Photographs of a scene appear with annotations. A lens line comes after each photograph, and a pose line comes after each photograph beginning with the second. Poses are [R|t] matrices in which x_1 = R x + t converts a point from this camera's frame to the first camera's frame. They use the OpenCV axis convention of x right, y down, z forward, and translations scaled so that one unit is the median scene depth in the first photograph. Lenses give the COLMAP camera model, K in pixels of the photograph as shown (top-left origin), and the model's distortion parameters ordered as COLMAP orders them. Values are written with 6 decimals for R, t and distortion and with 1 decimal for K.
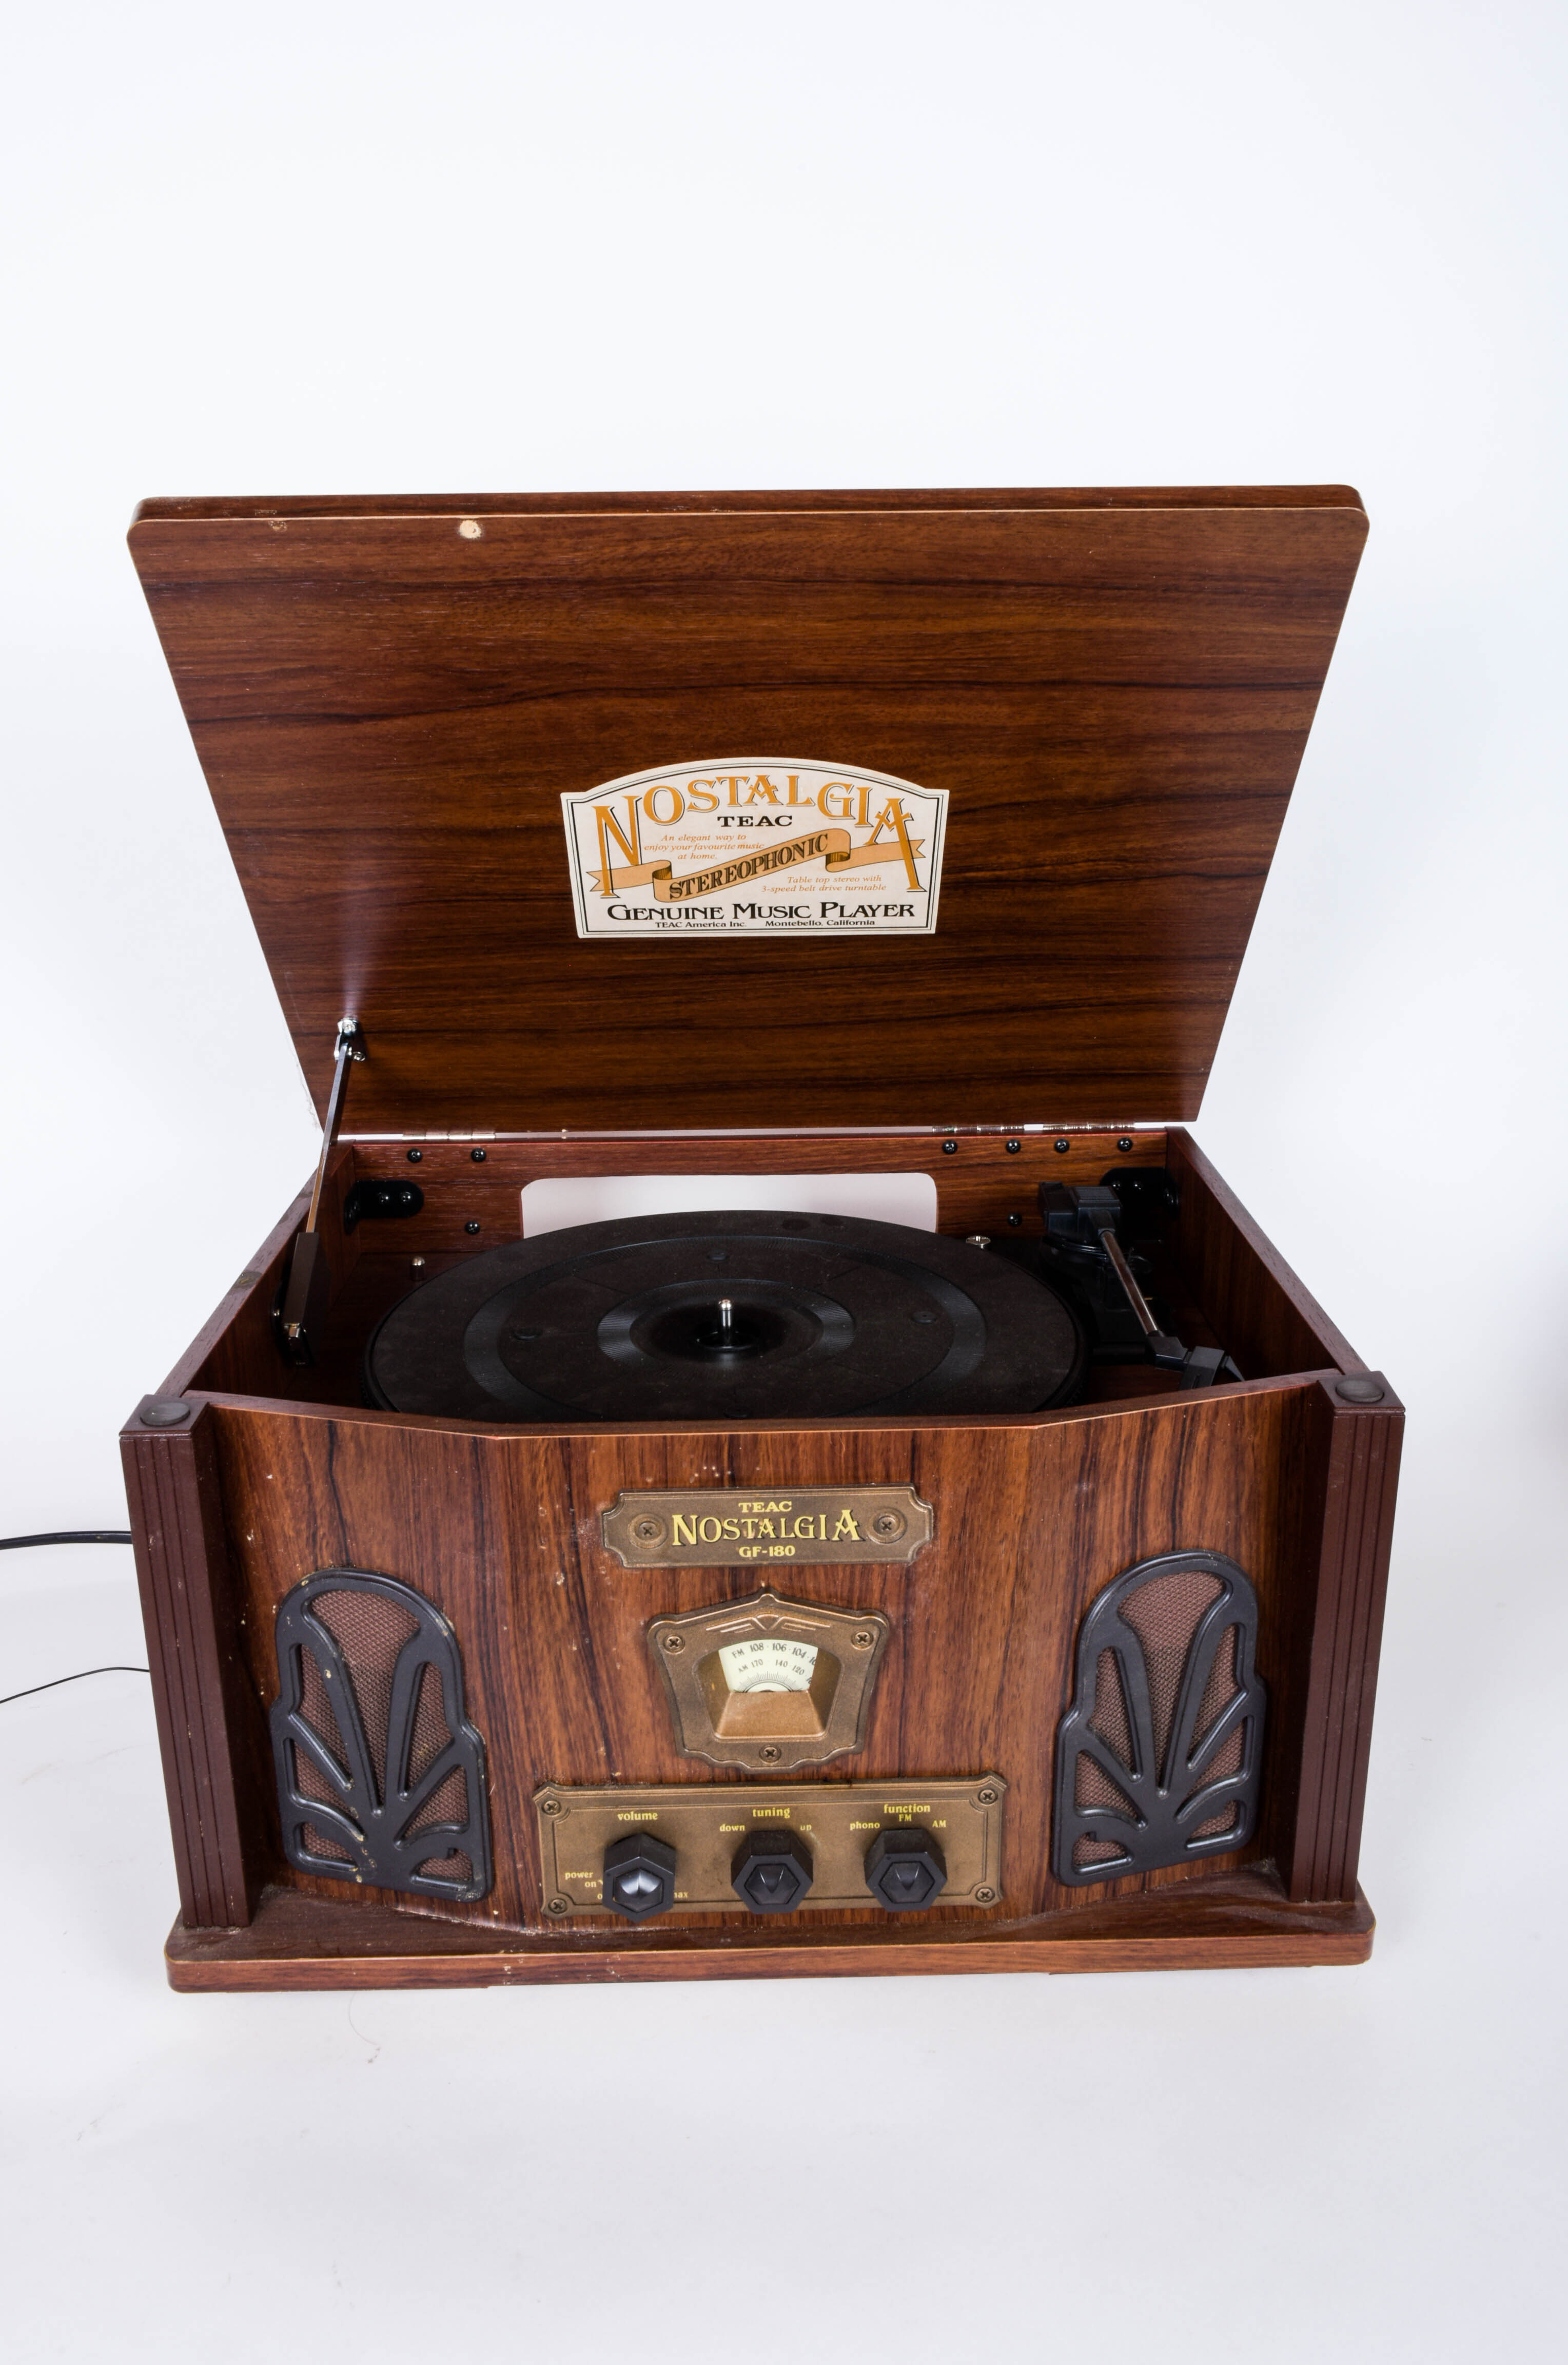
lens RADIAL K [[1907.4, 0, 784.0], [0, 1907.4, 1182.5], [0, 0, 1]] dist [-0.013420, -0.002102]
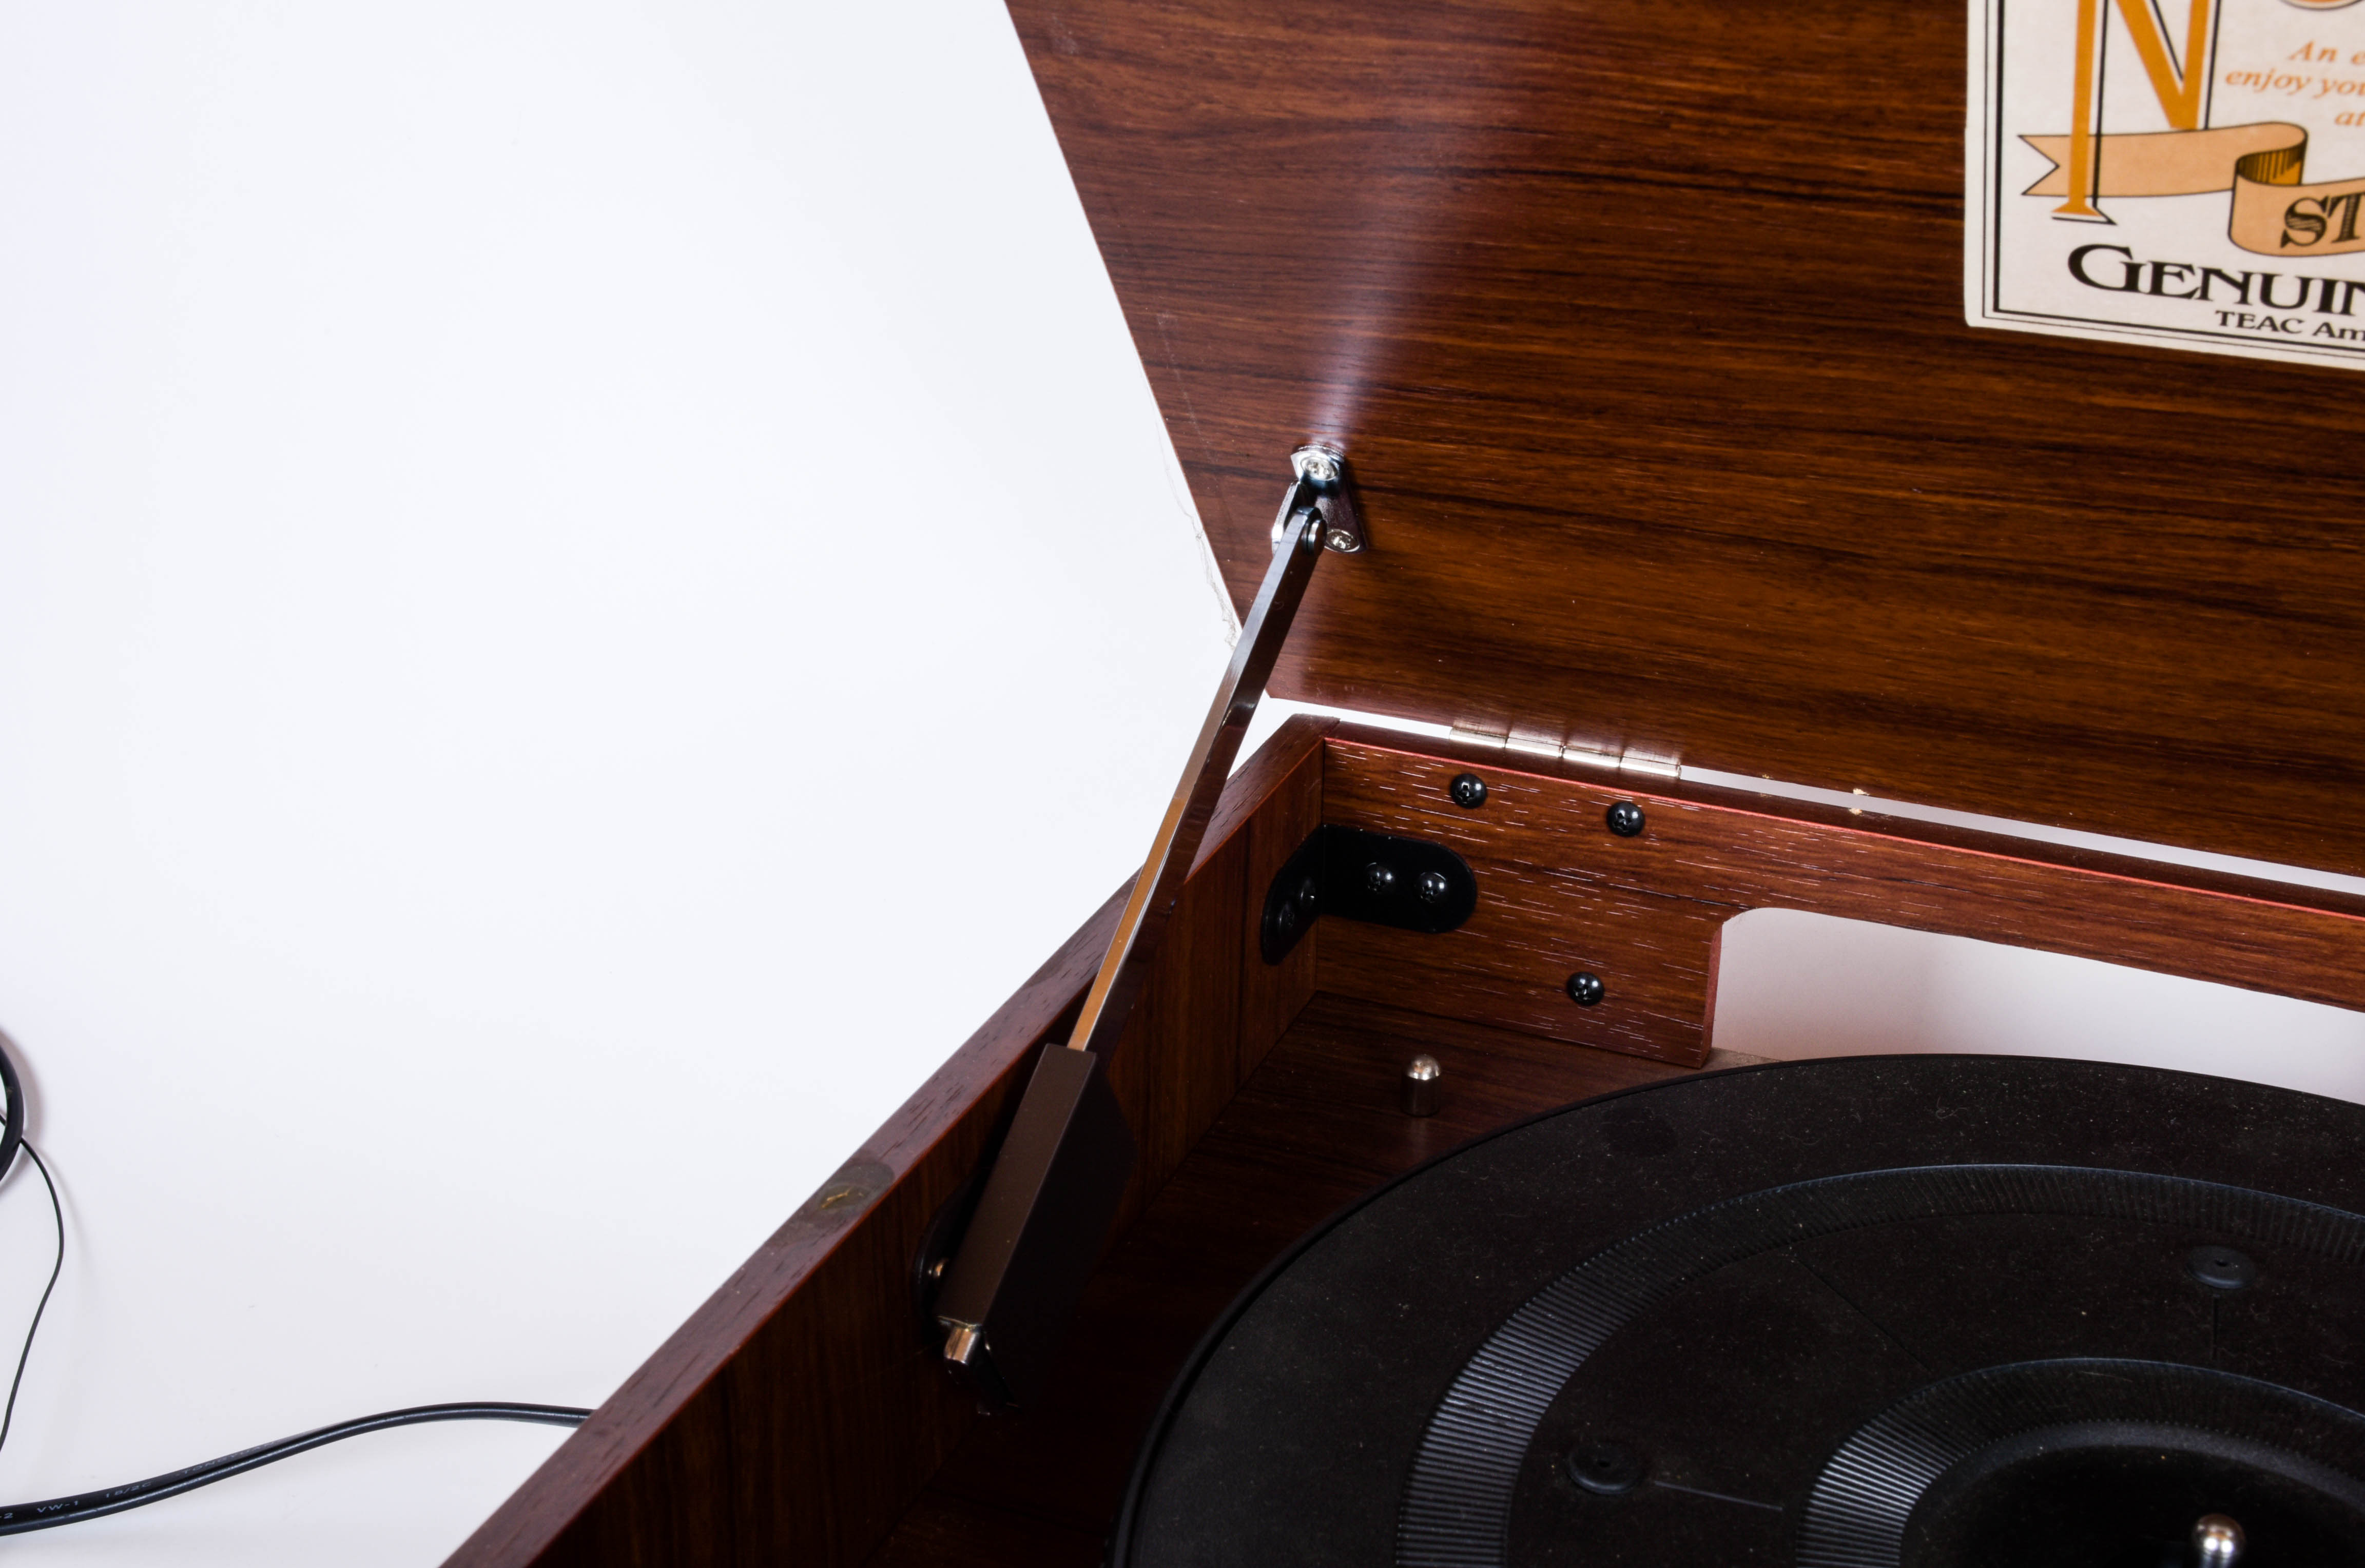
lens RADIAL K [[2877.7, 0, 1182.5], [0, 2877.7, 784.0], [0, 0, 1]] dist [-0.013777, -0.014285]
pose [[0.916442, 0.180849, -0.356970, -0.035119], [-0.142940, 0.981143, 0.130102, -0.084145], [0.373768, -0.068206, 0.925011, 0.424058]]
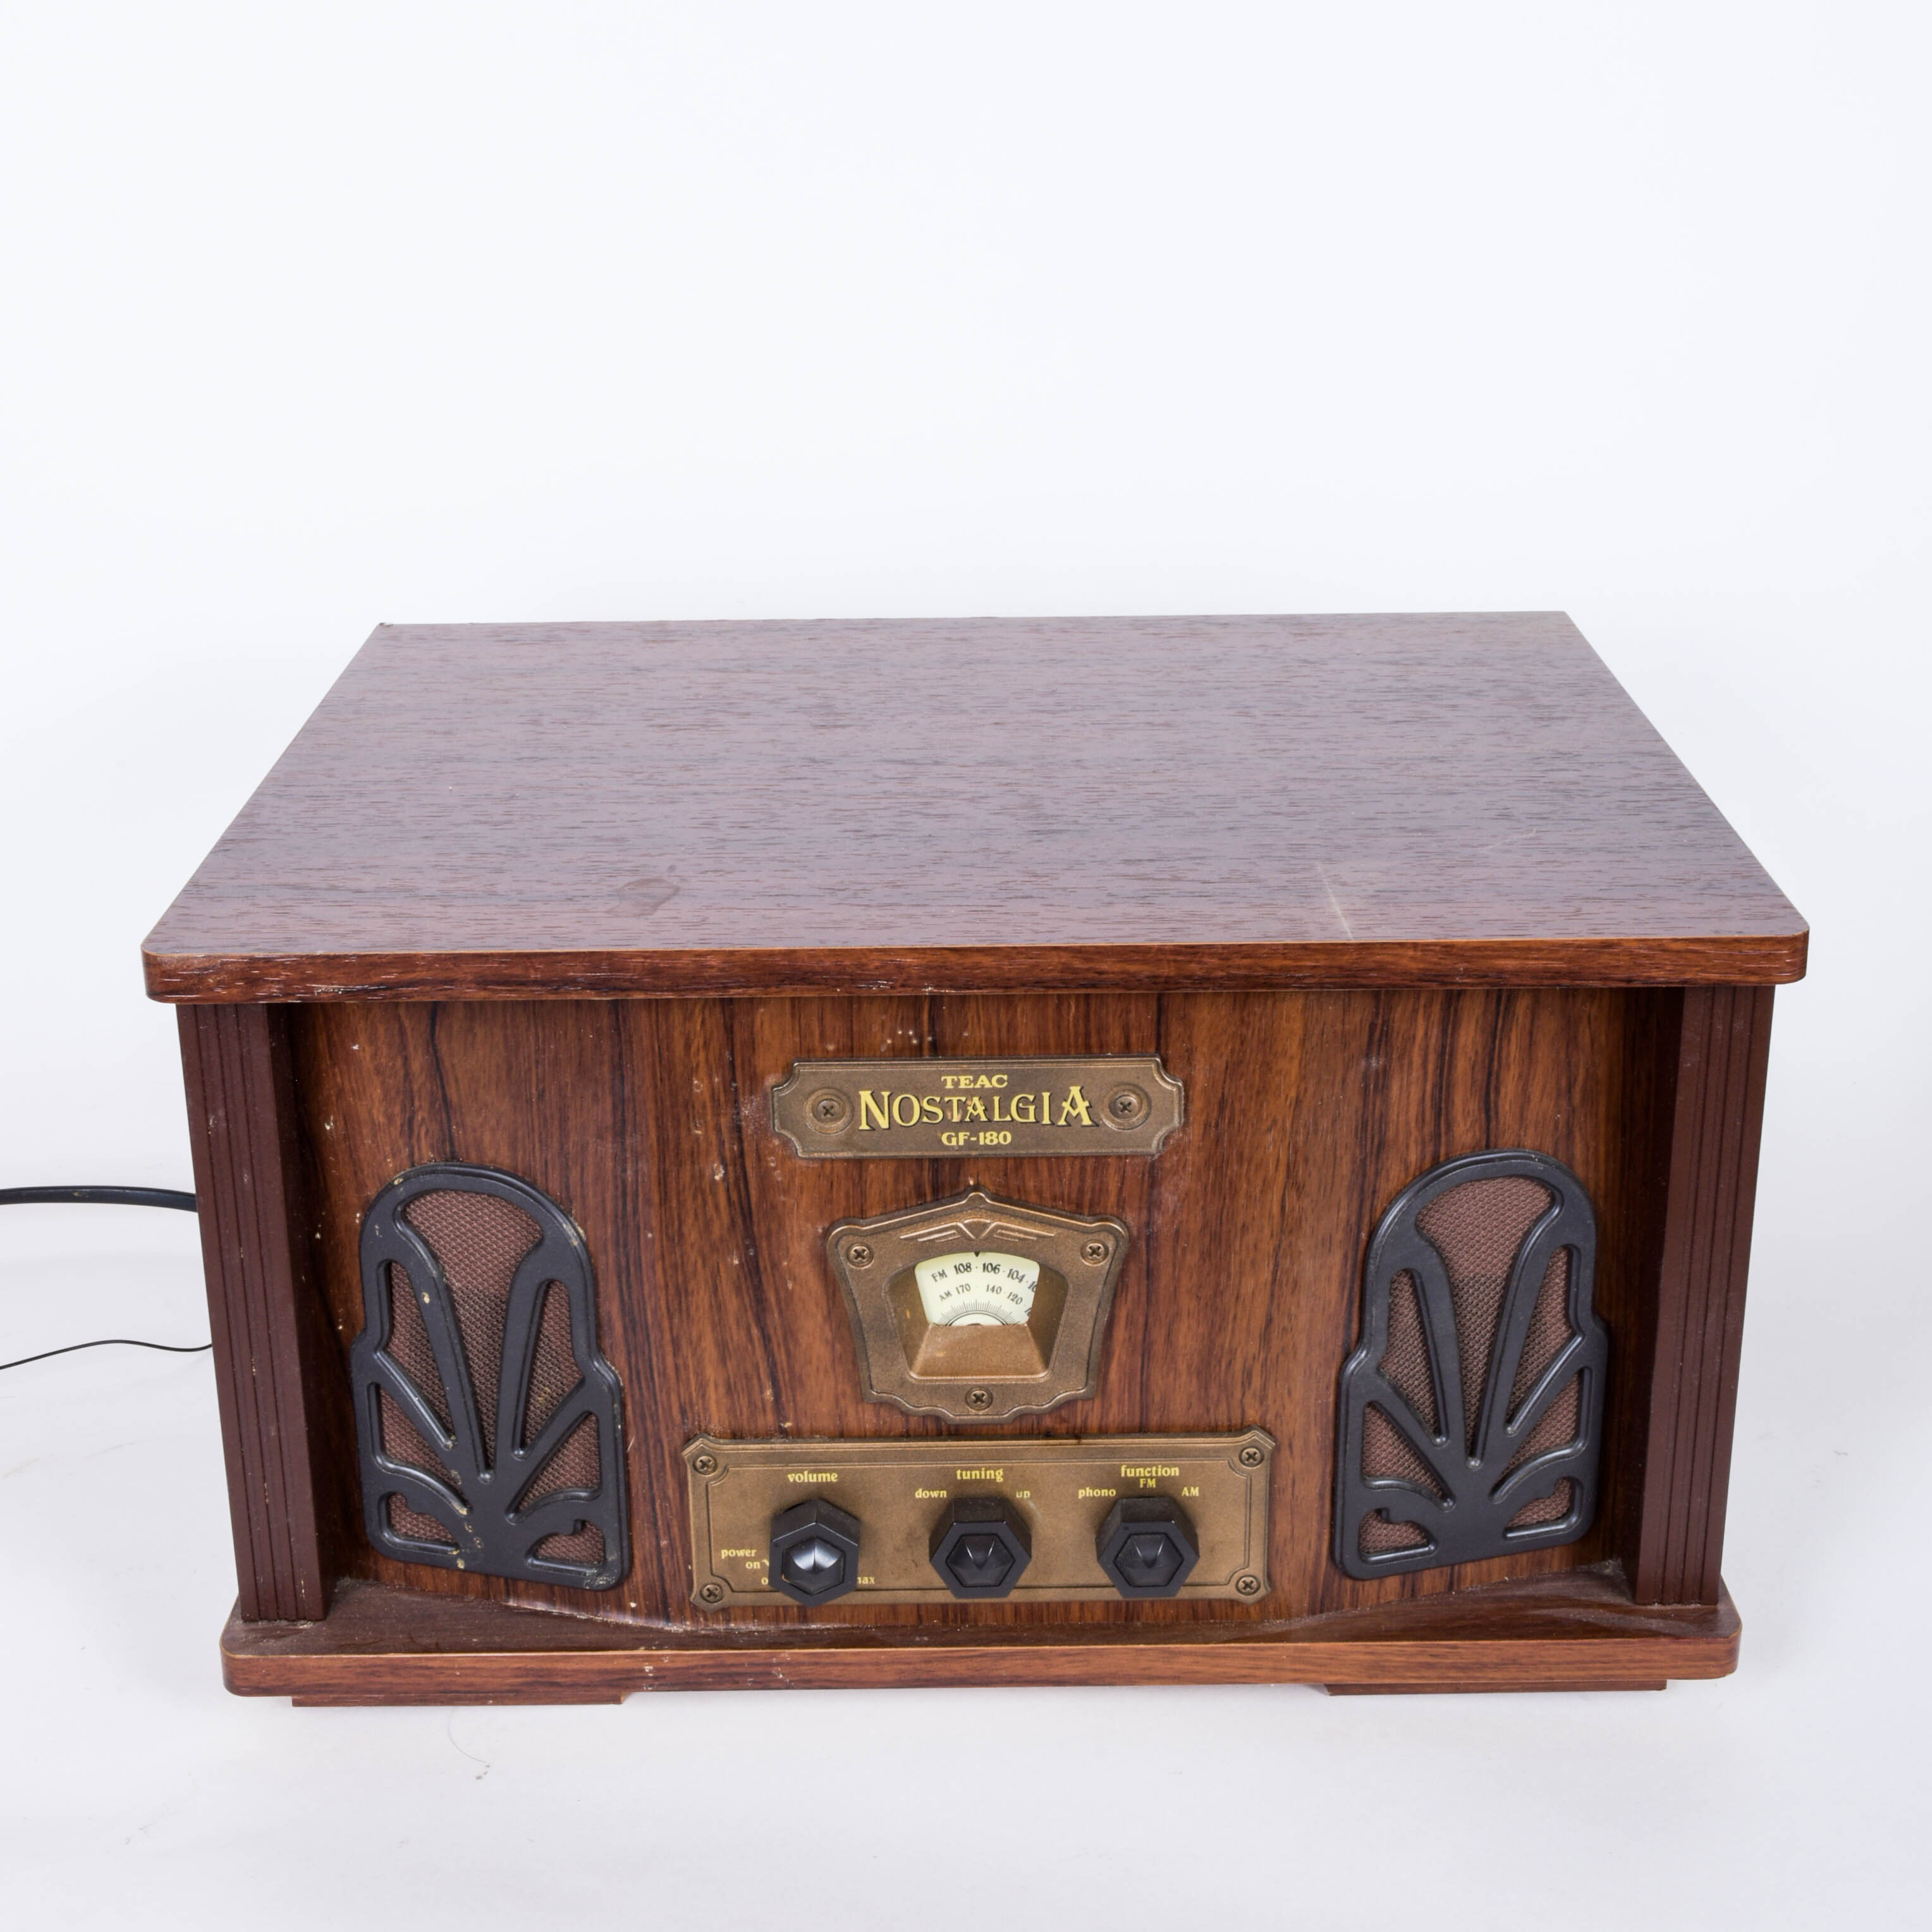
lens RADIAL K [[3065.6, 0, 966.0], [0, 3065.6, 966.0], [0, 0, 1]] dist [-0.009433, -0.039516]
pose [[0.999881, 0.006479, -0.014010, 0.004608], [-0.005848, 0.998985, 0.044652, 0.067158], [0.014285, -0.044565, 0.998904, -0.306195]]
